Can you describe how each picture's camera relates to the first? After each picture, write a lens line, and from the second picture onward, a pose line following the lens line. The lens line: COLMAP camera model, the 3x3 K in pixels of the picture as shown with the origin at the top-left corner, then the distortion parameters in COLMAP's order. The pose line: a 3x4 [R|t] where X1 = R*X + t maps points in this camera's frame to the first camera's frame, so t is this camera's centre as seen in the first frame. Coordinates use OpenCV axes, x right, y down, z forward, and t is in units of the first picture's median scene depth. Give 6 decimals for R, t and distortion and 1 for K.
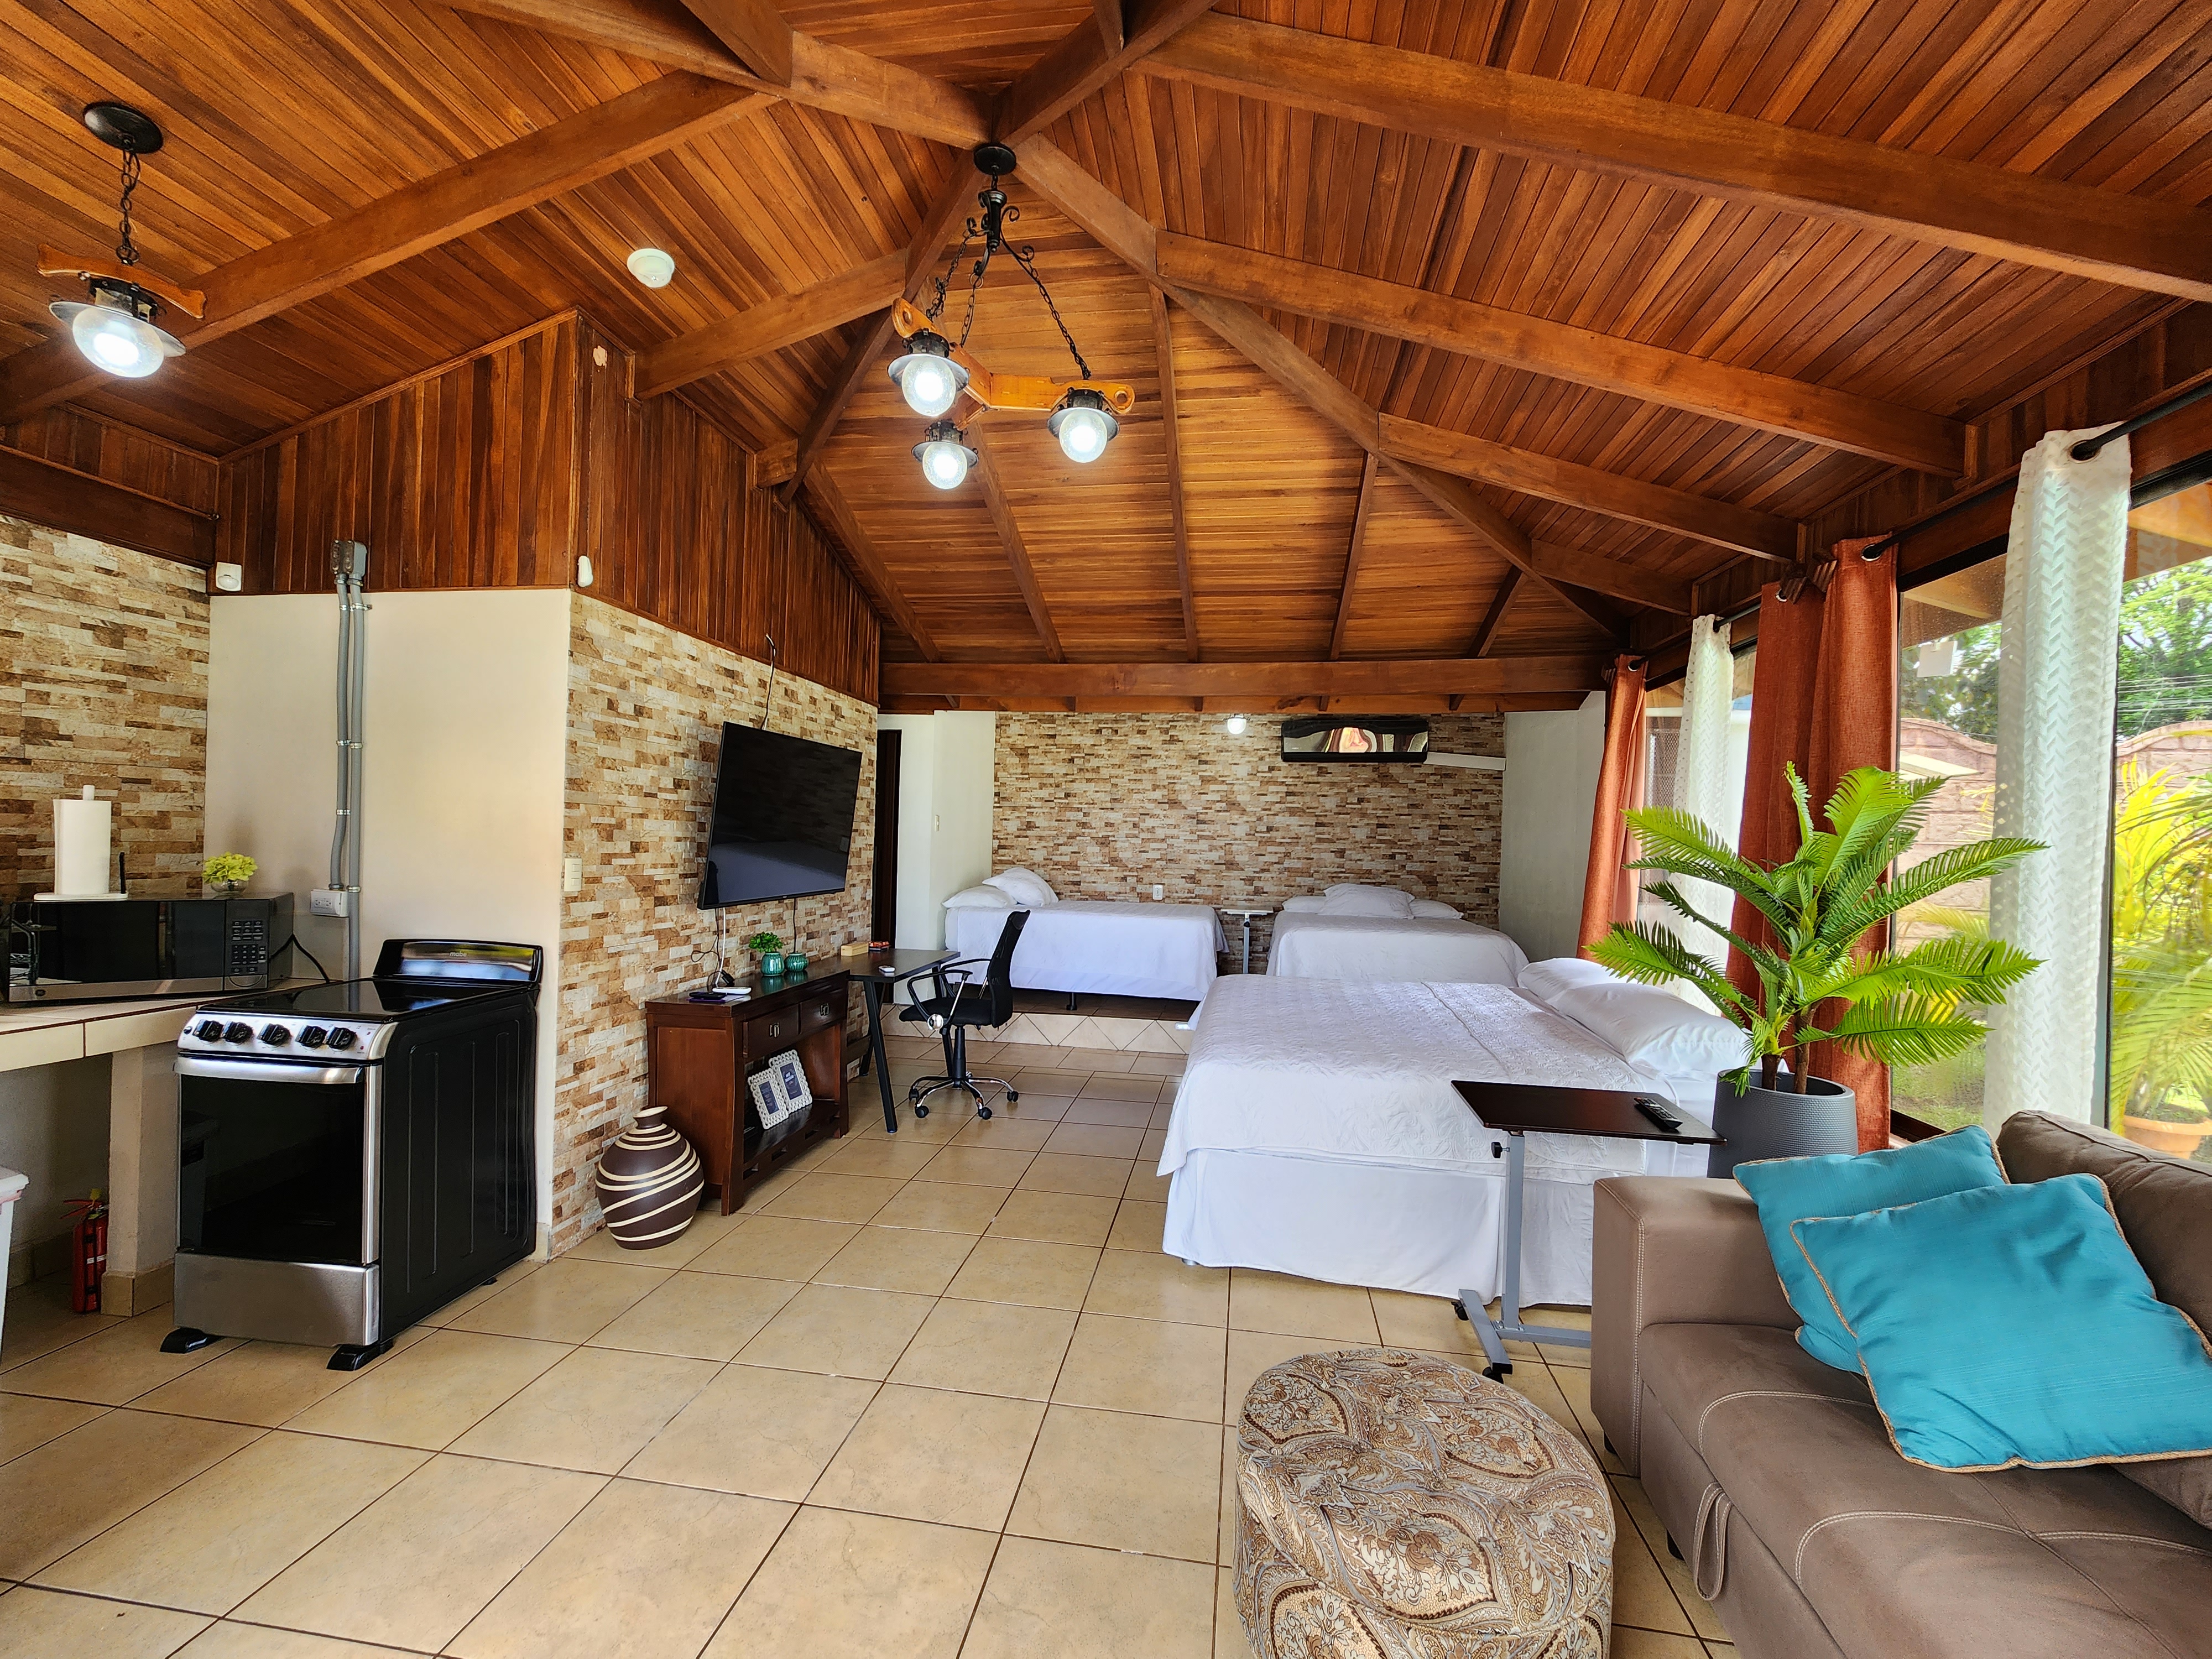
lens RADIAL K [[915.3, 0, 1115.1], [0, 915.3, 839.3], [0, 0, 1]] dist [-0.008916, -0.000494]
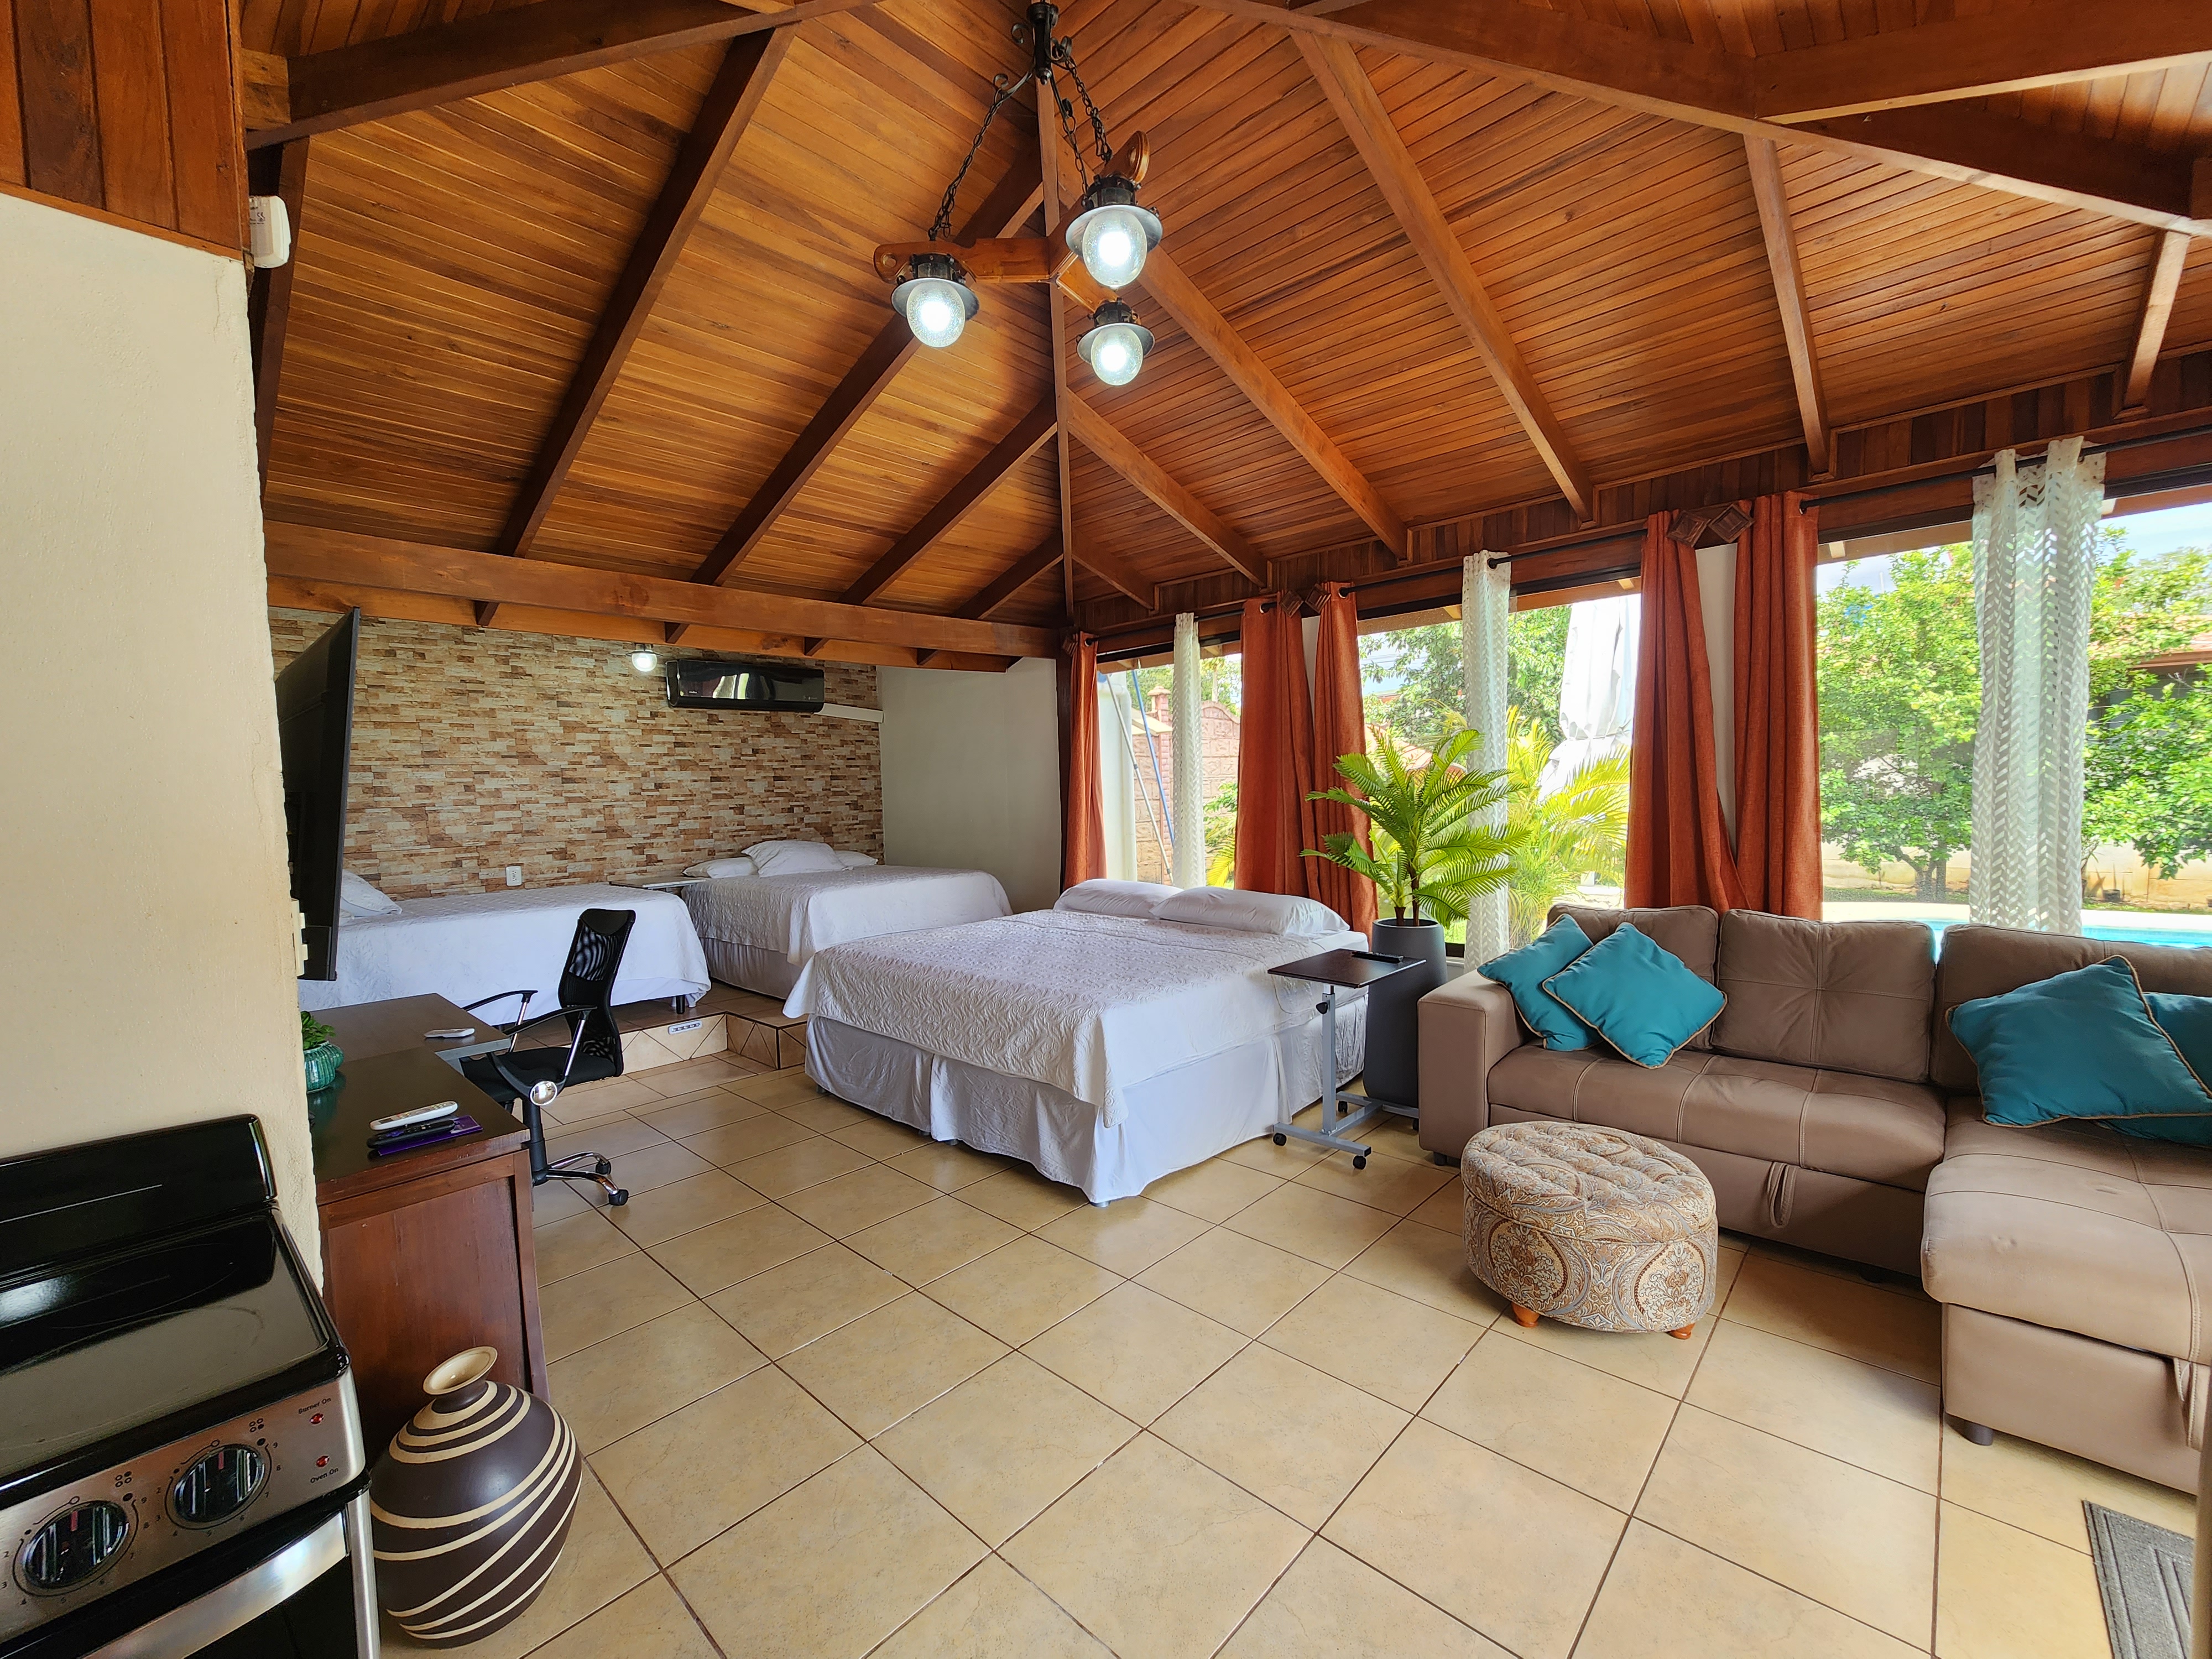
lens RADIAL K [[915.3, 0, 1115.1], [0, 915.3, 839.3], [0, 0, 1]] dist [-0.008916, -0.000494]
pose [[0.555628, -0.085212, 0.827053, -0.302780], [0.039982, 0.996322, 0.075791, -0.009442], [-0.830469, -0.009045, 0.556992, 0.176407]]
